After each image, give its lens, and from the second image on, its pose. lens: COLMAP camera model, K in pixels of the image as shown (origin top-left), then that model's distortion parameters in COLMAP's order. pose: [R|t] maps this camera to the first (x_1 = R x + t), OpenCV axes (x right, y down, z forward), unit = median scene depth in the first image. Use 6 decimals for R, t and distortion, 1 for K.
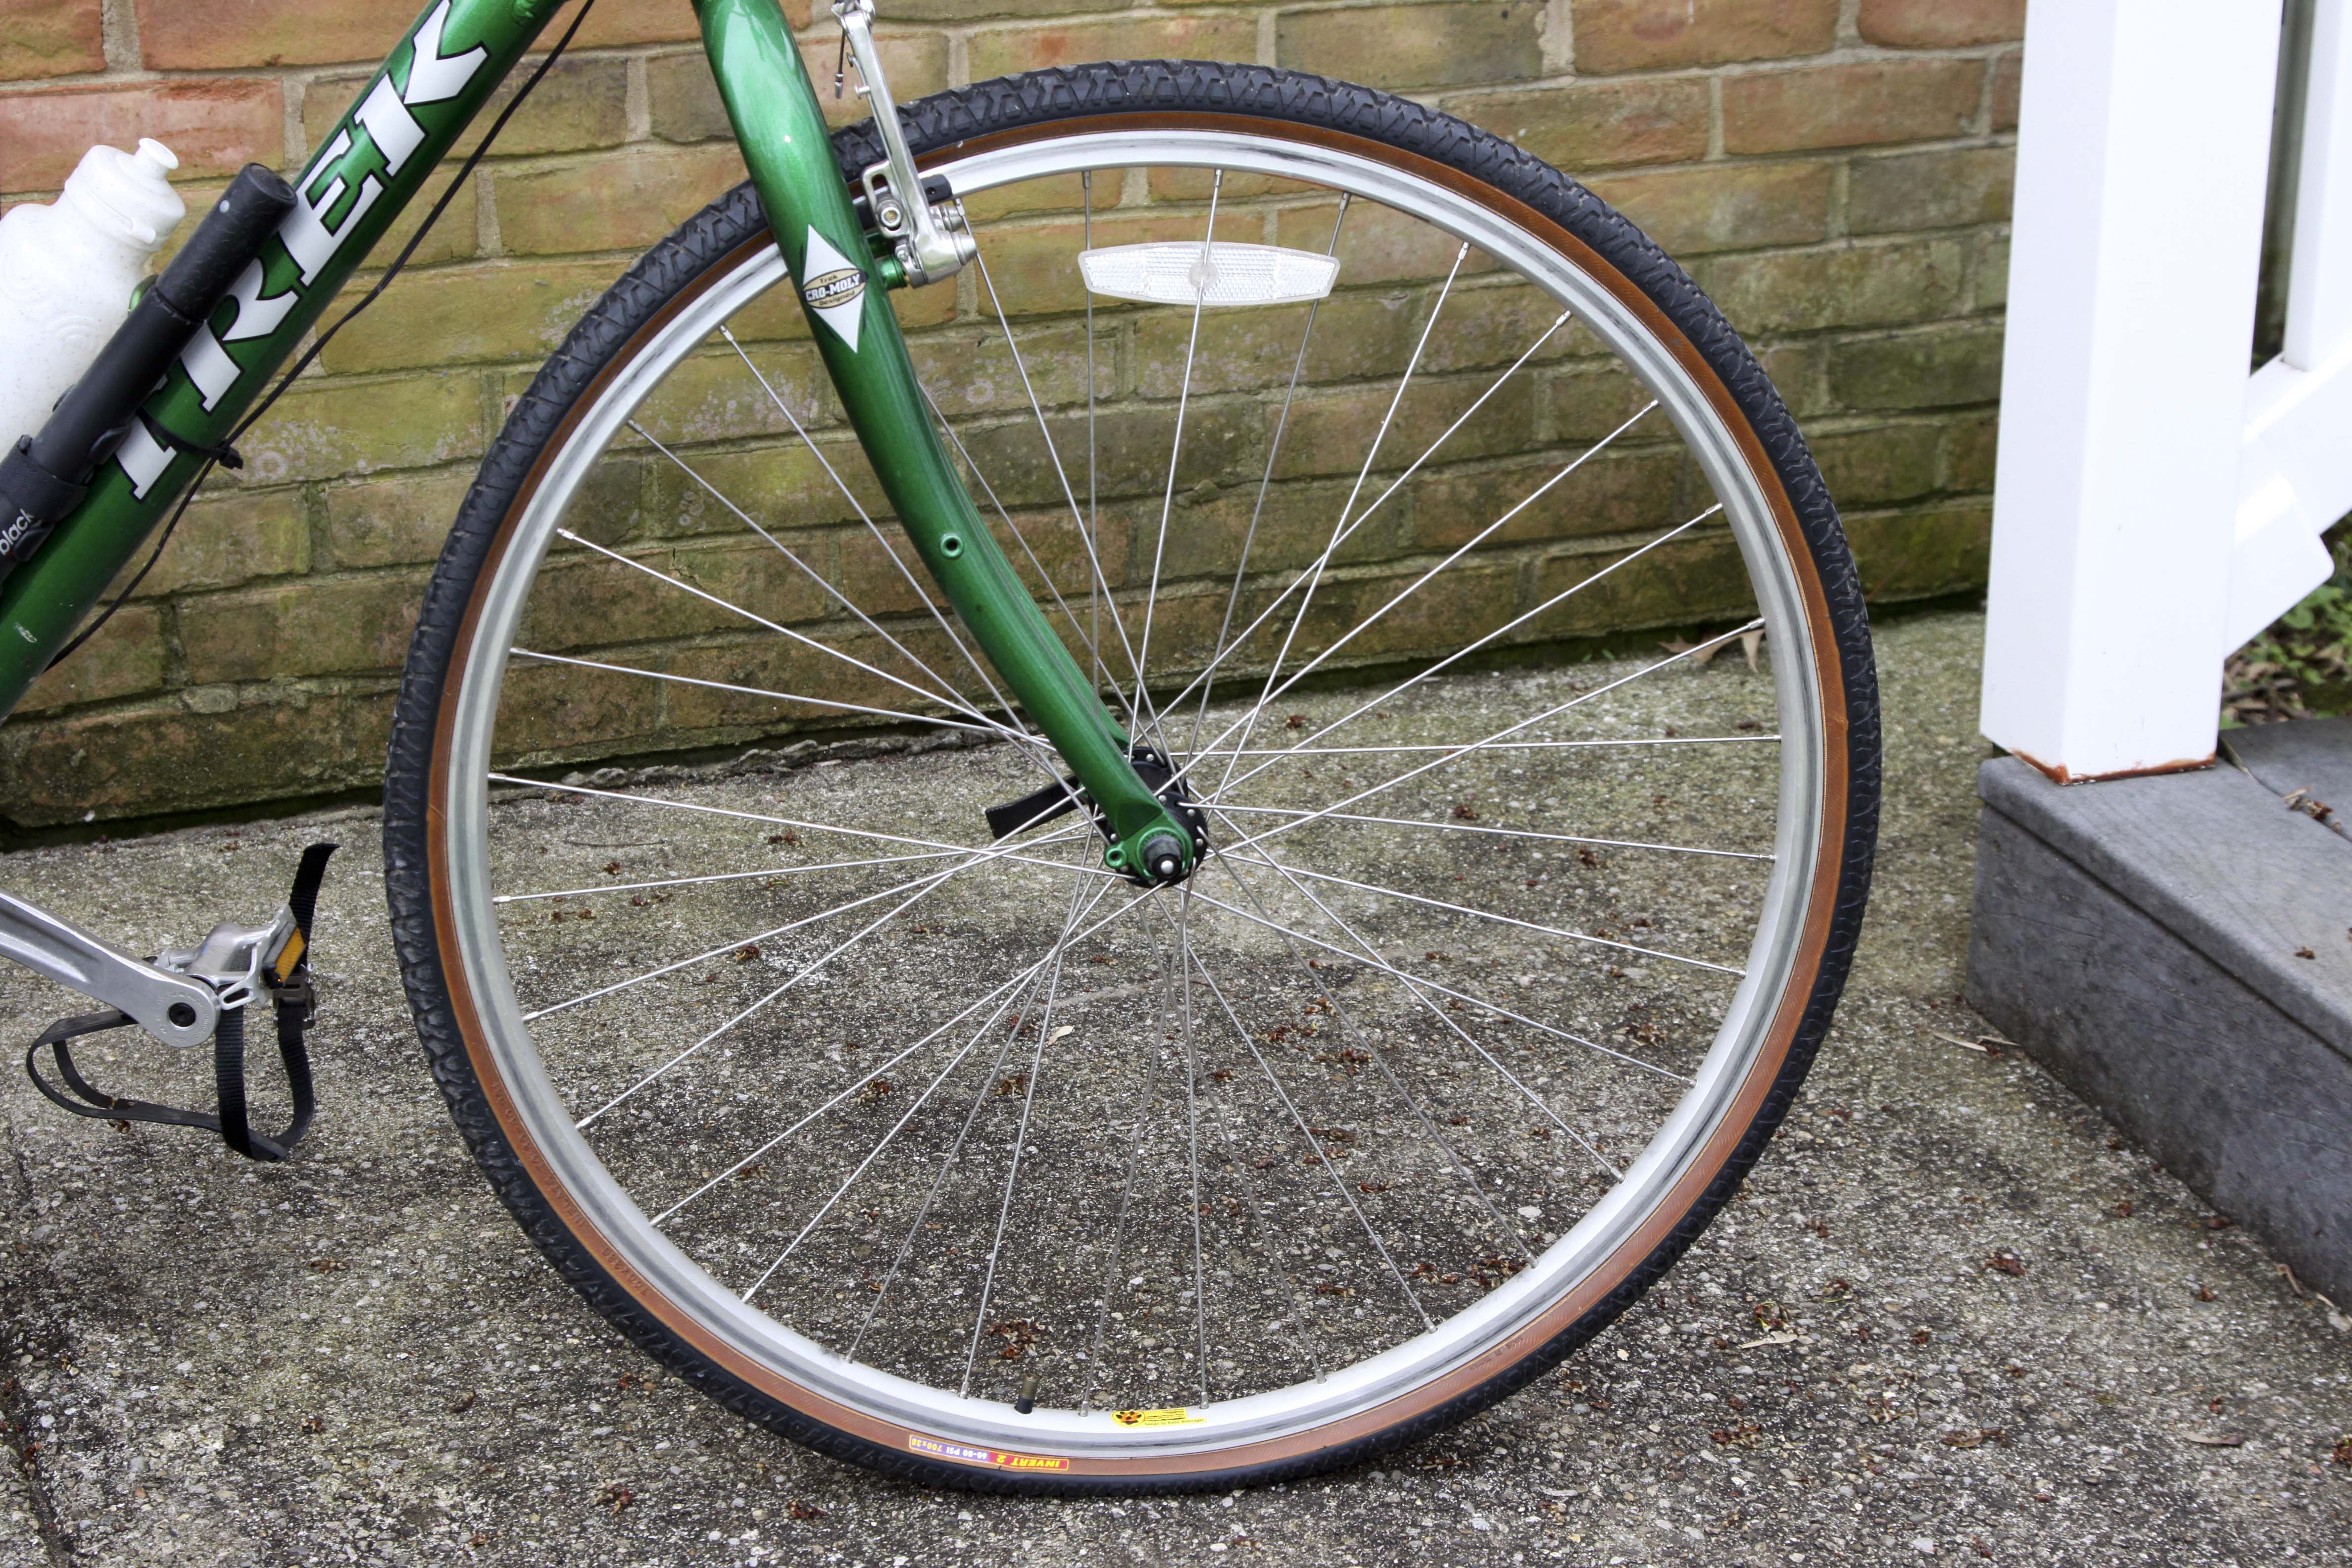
lens RADIAL K [[4310.5, 0, 1204.5], [0, 4310.5, 785.9], [0, 0, 1]] dist [0.060481, 0.011470]
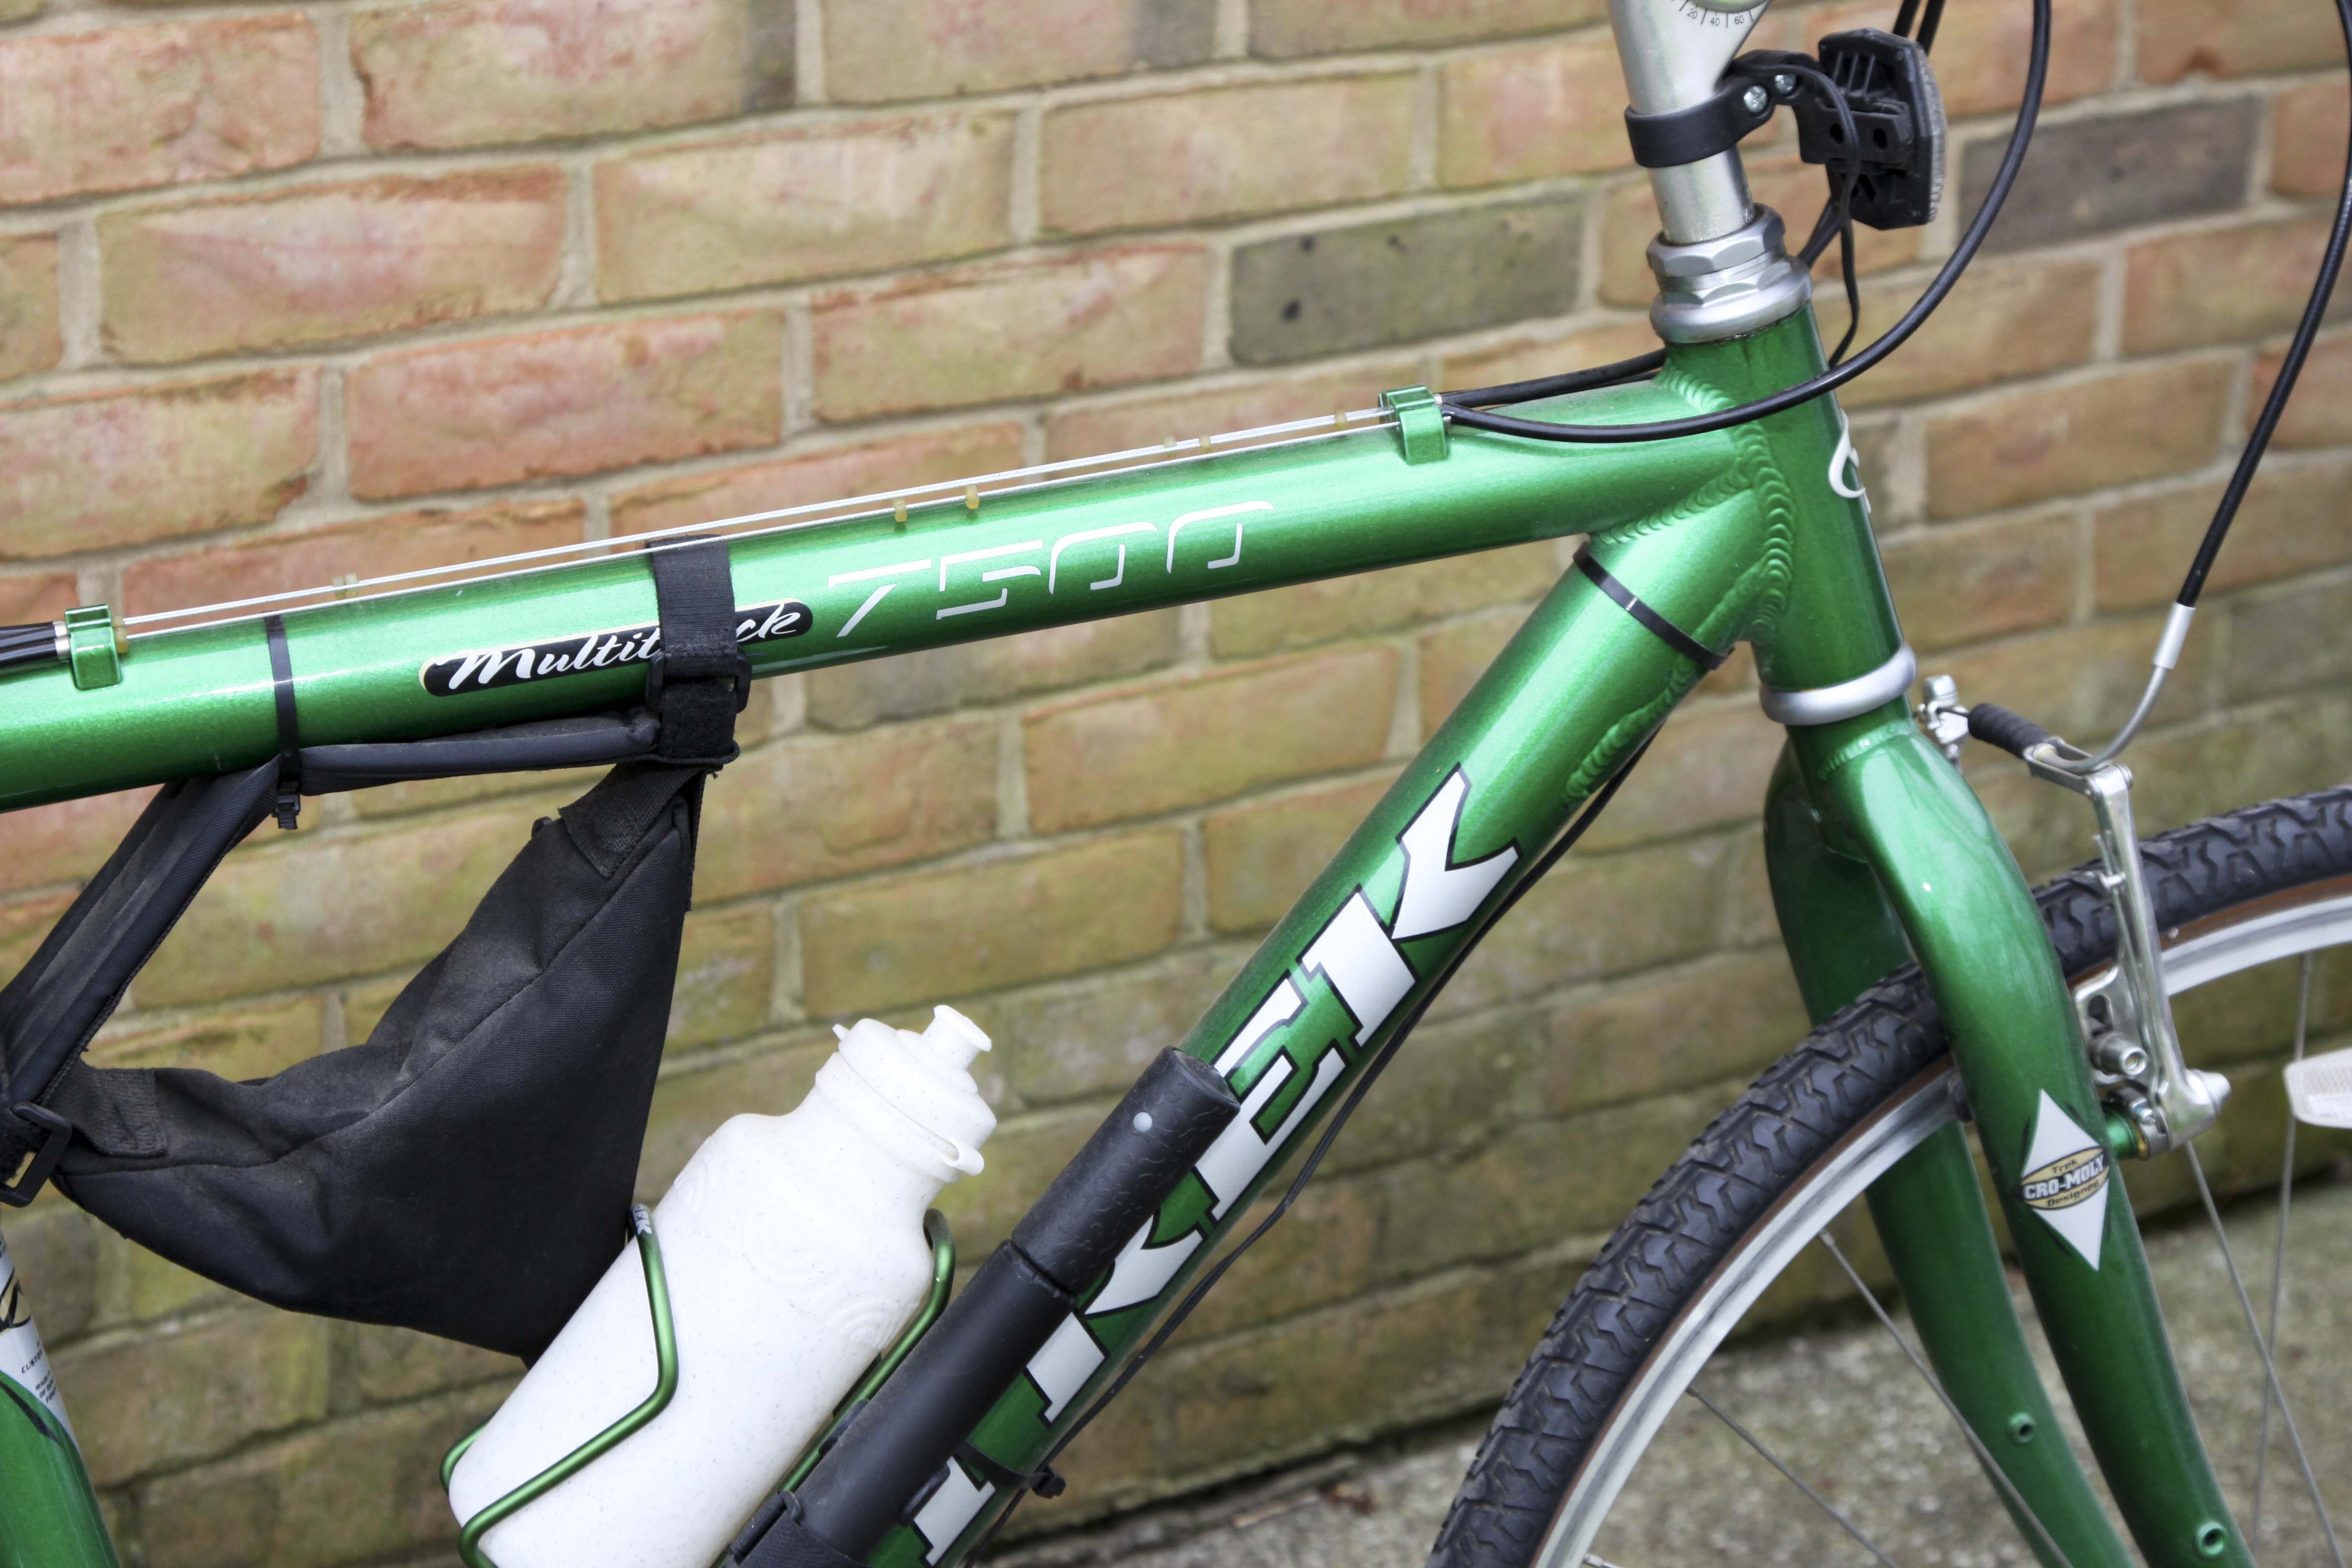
lens RADIAL K [[5674.4, 0, 1192.0], [0, 5674.4, 787.2], [0, 0, 1]] dist [0.174376, 0.072017]
pose [[0.968819, -0.065066, 0.239074, -0.363822], [0.076267, 0.996367, -0.037895, -0.131813], [-0.235740, 0.054947, 0.970262, 0.160398]]
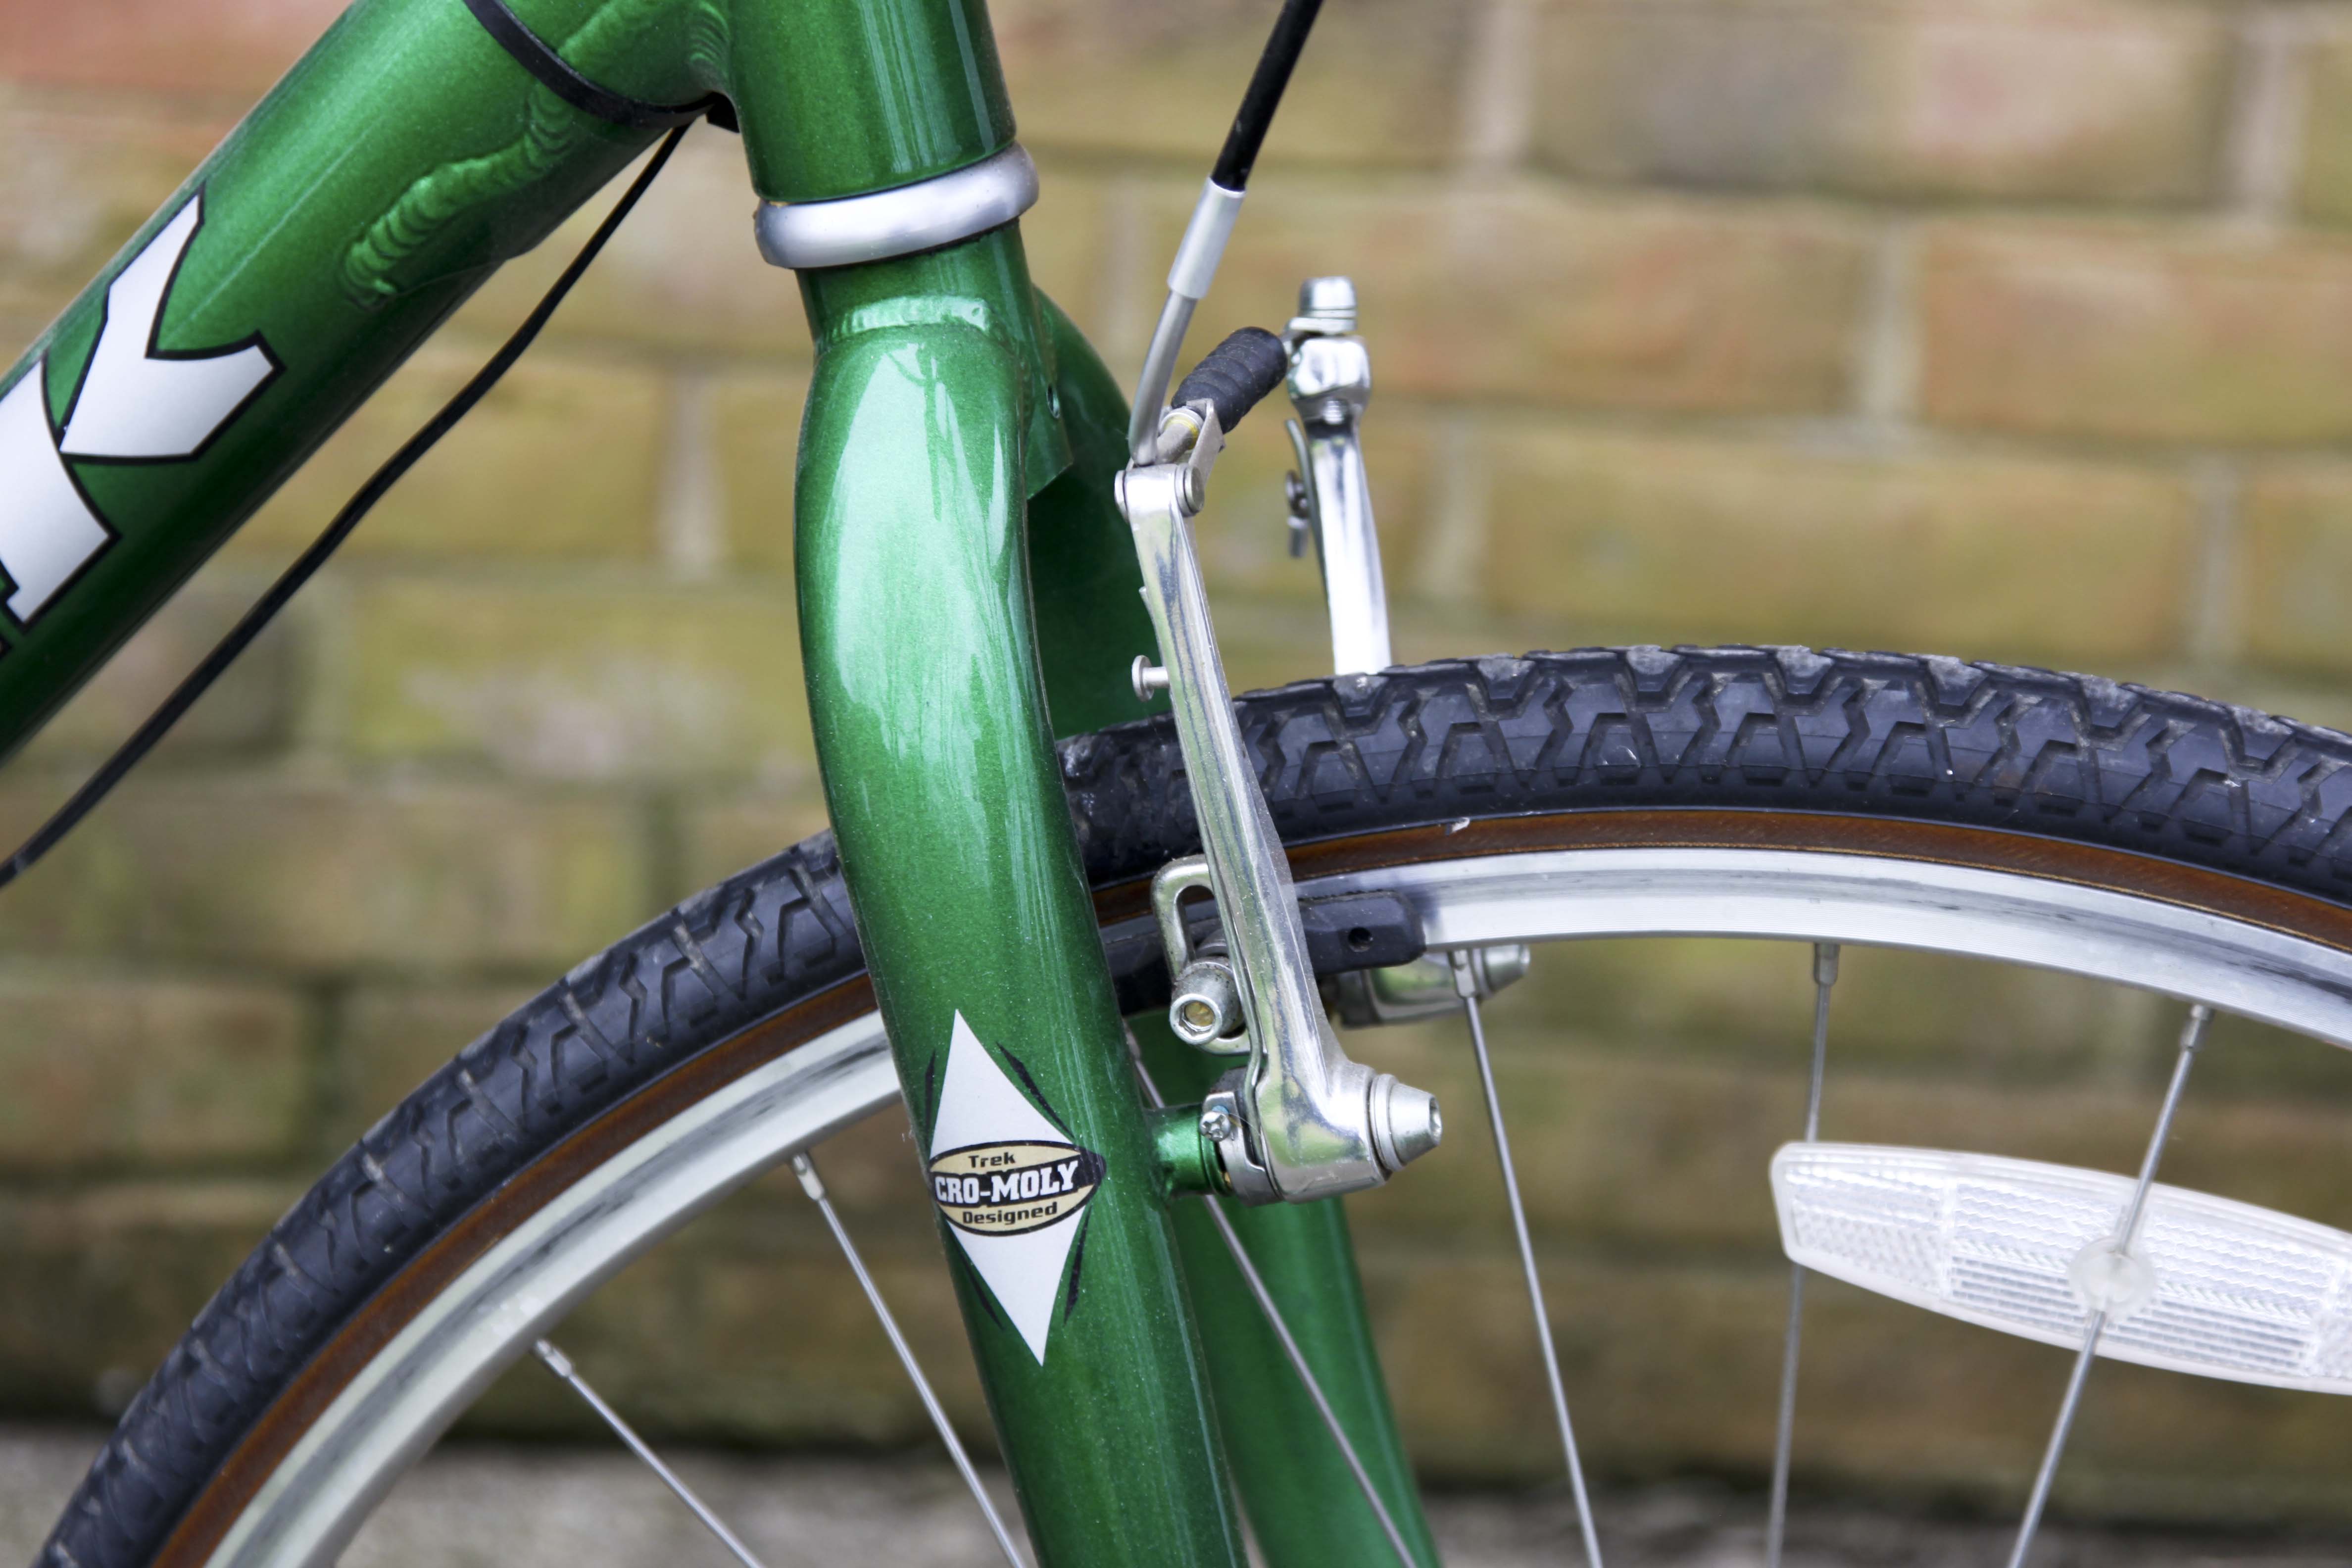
lens RADIAL K [[7519.5, 0, 1176.3], [0, 7519.5, 784.2], [0, 0, 1]] dist [-0.037039, -0.947494]
pose [[0.938338, 0.192680, -0.287048, 0.087256], [-0.184148, 0.981262, 0.056701, -0.161465], [0.292594, -0.000345, 0.956237, 0.352871]]
